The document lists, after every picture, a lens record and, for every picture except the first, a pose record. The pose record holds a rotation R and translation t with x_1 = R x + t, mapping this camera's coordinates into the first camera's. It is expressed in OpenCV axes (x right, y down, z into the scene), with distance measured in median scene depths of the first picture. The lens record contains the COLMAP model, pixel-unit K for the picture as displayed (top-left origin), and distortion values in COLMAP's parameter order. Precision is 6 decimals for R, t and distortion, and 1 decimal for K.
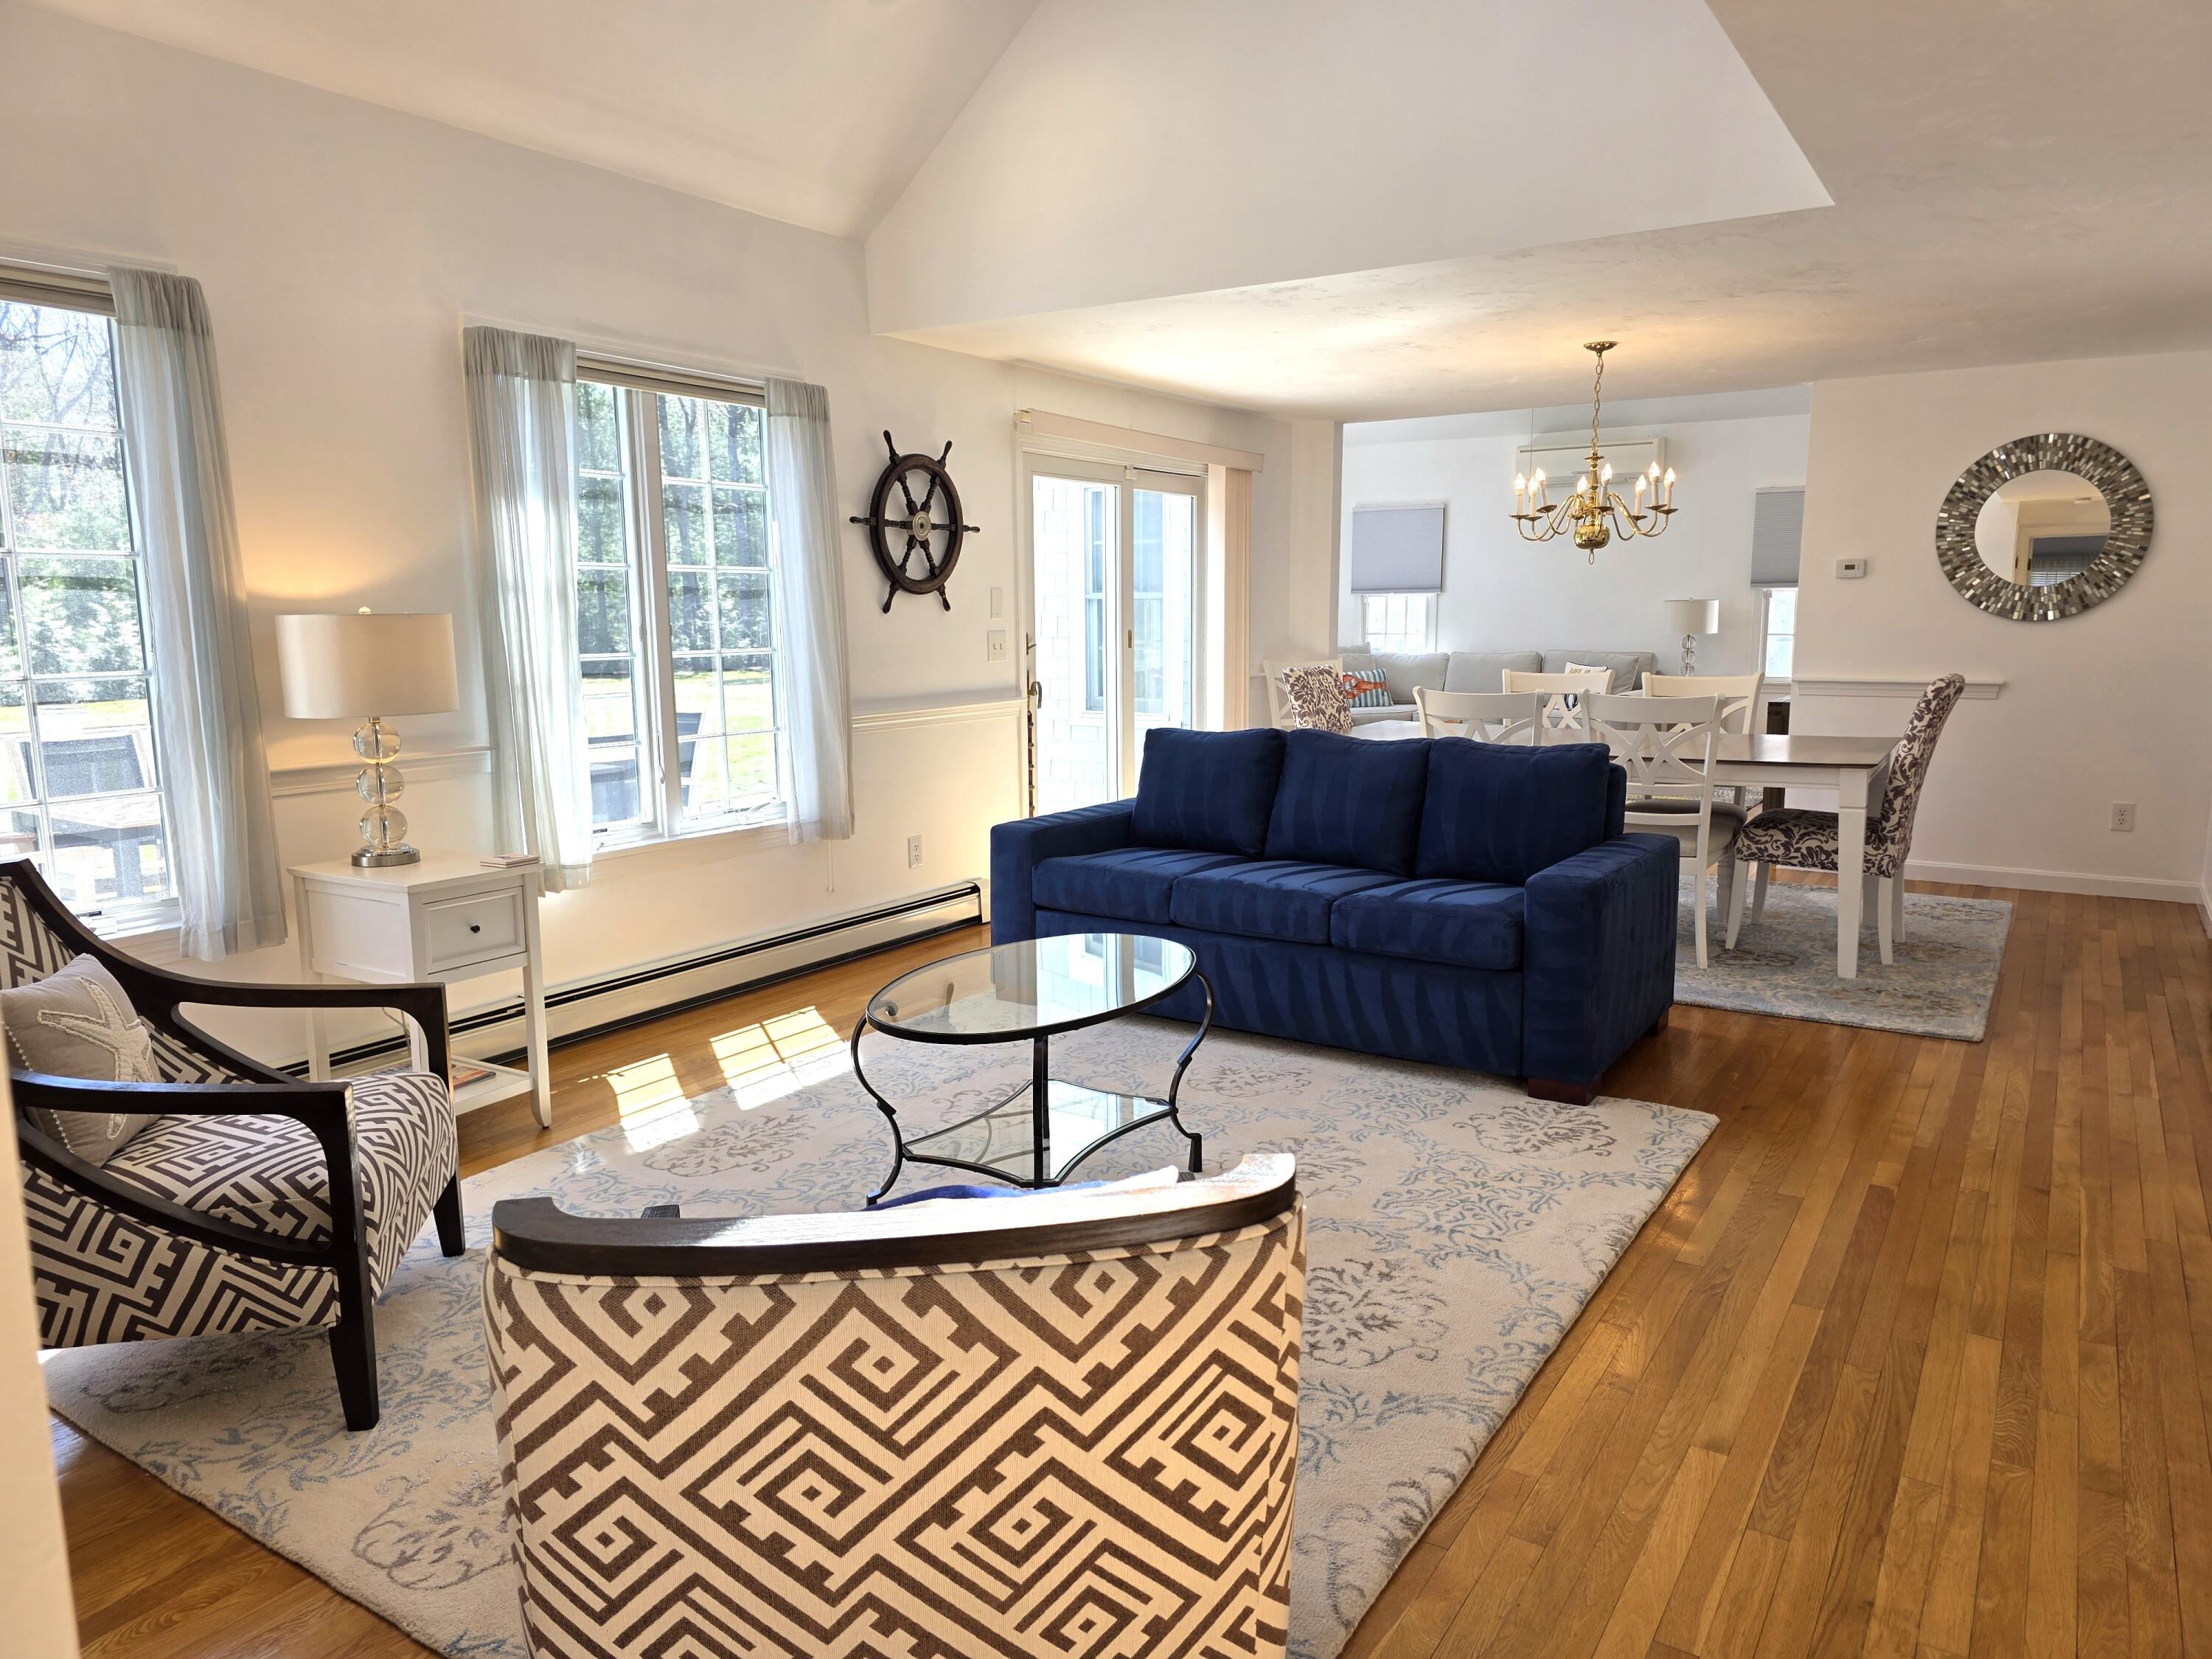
lens RADIAL K [[1493.2, 0, 1150.0], [0, 1493.2, 805.5], [0, 0, 1]] dist [0.026253, -0.028878]
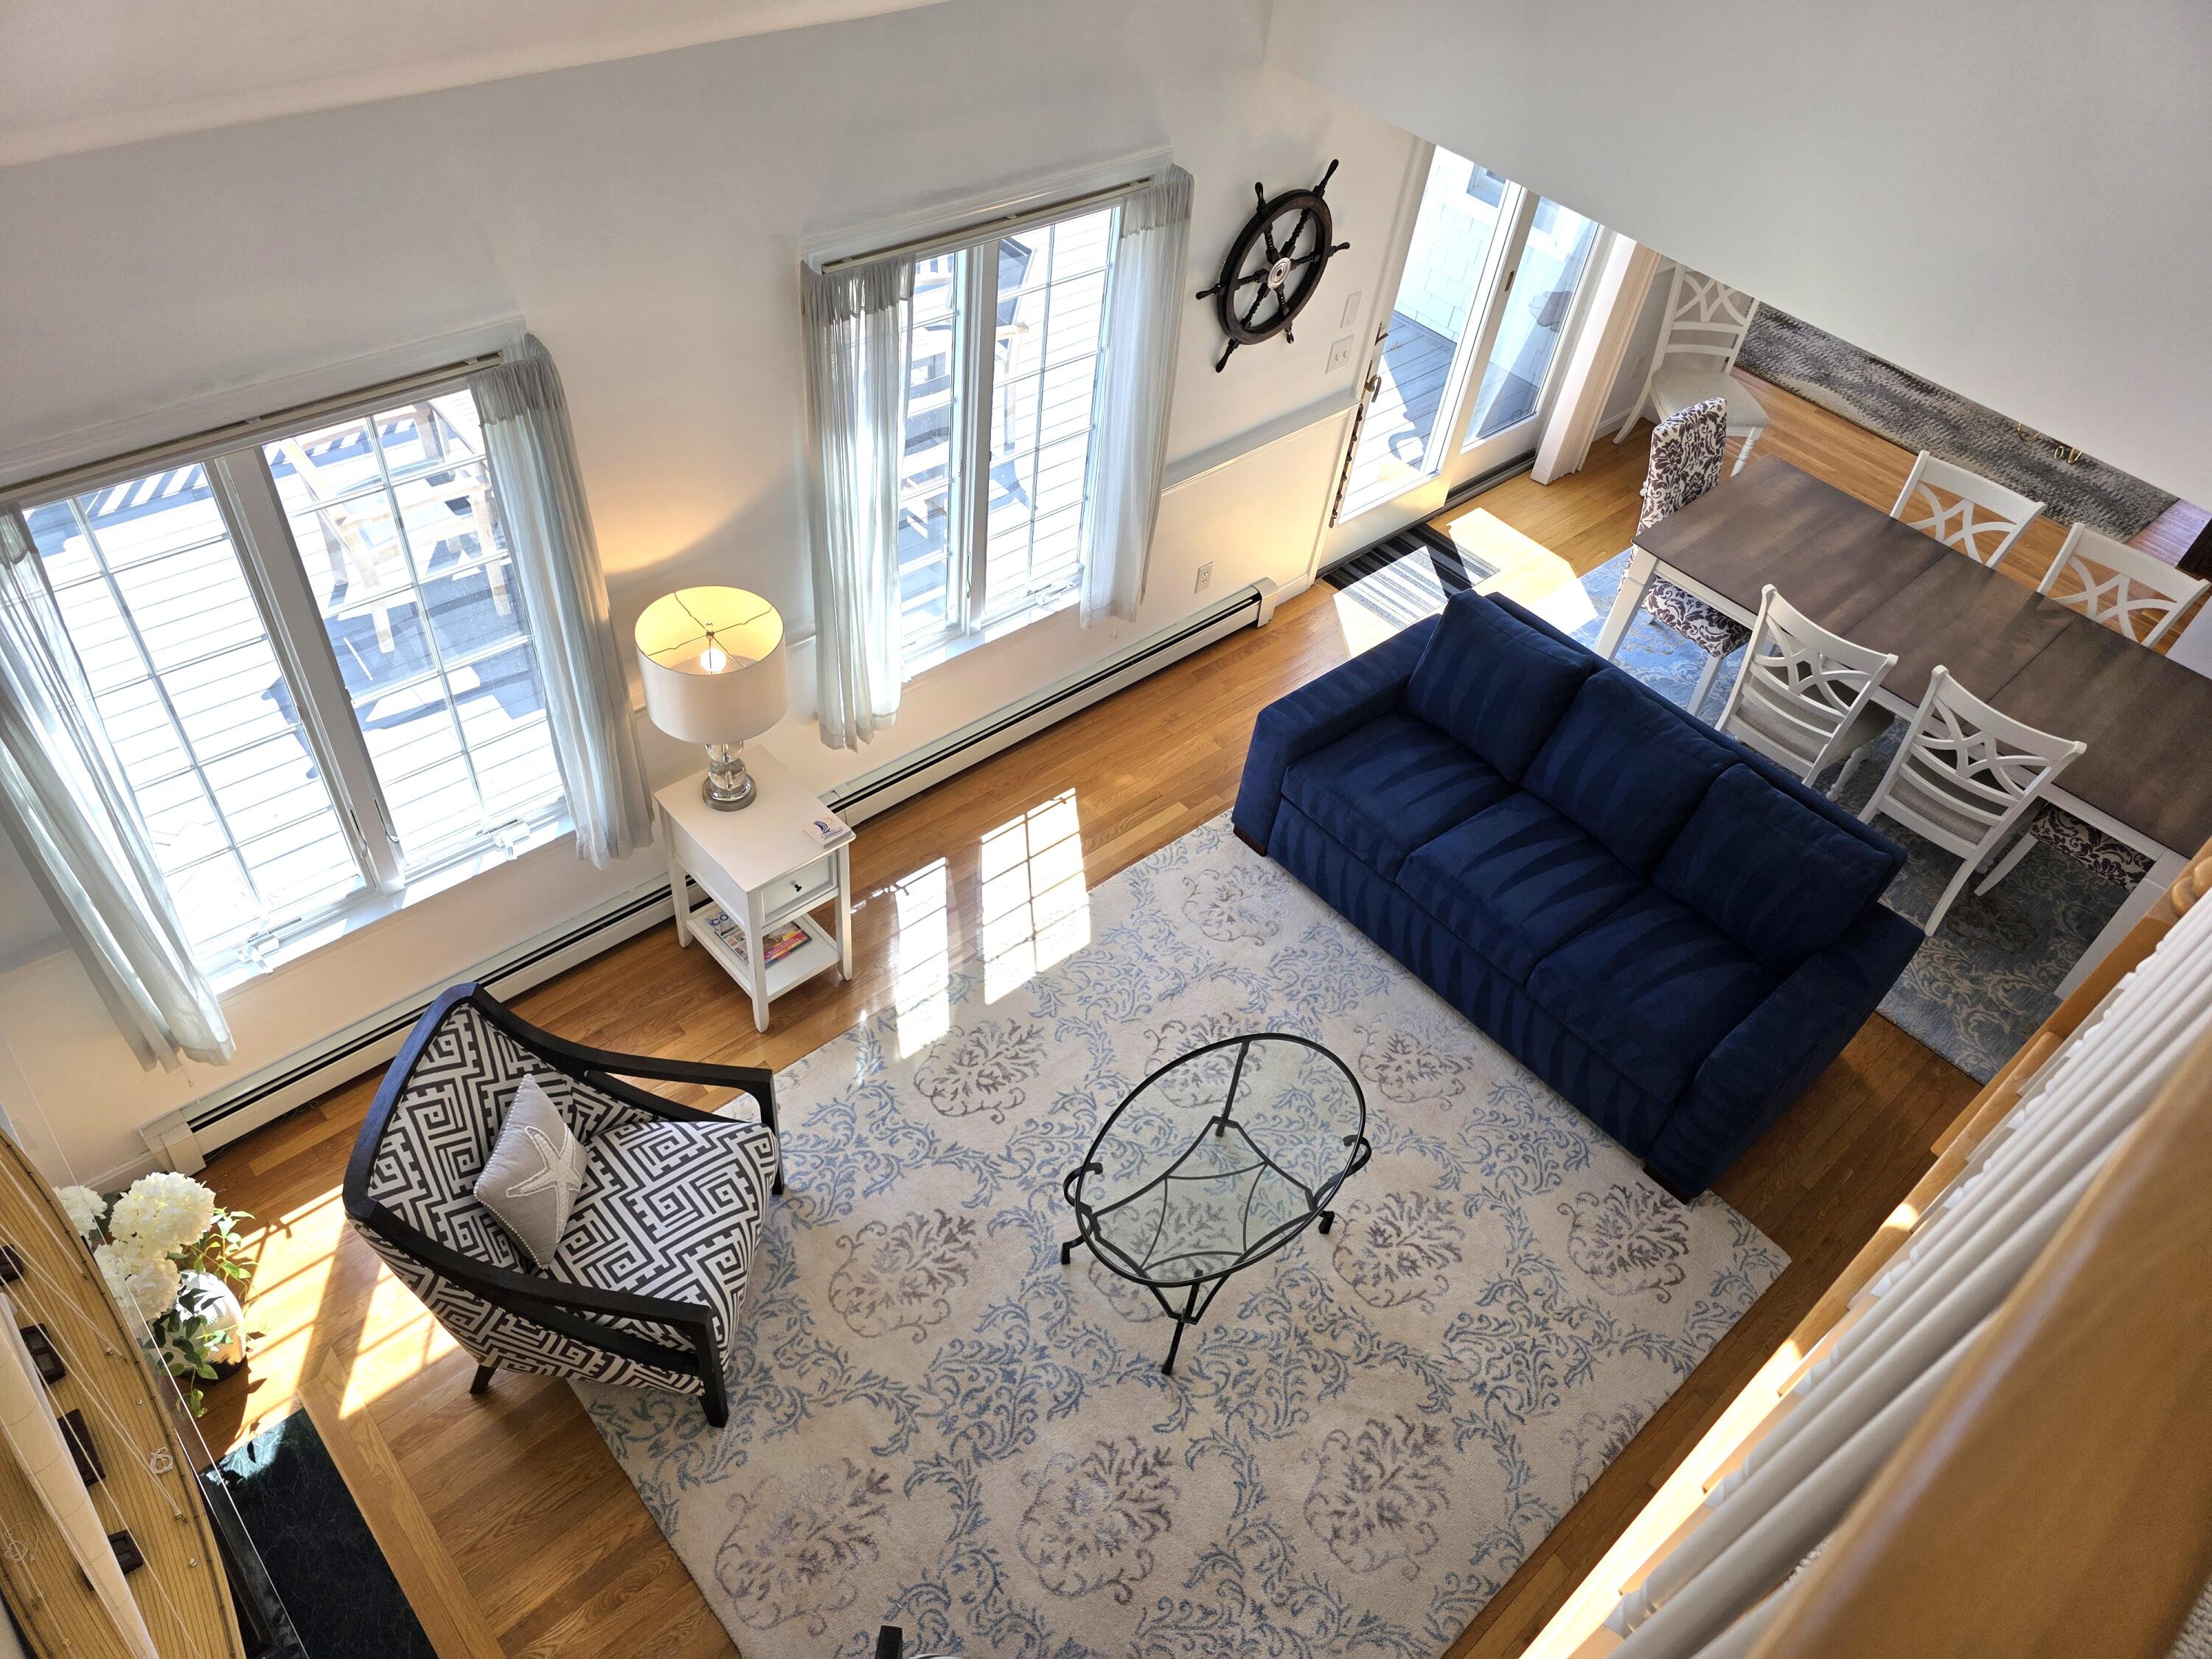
lens RADIAL K [[1493.2, 0, 1109.5], [0, 1493.2, 833.4], [0, 0, 1]] dist [0.026253, -0.028878]
pose [[0.952765, 0.277526, -0.123362, -0.063198], [-0.148420, 0.779849, 0.608118, -0.606595], [0.264973, -0.561084, 0.784203, 0.126400]]
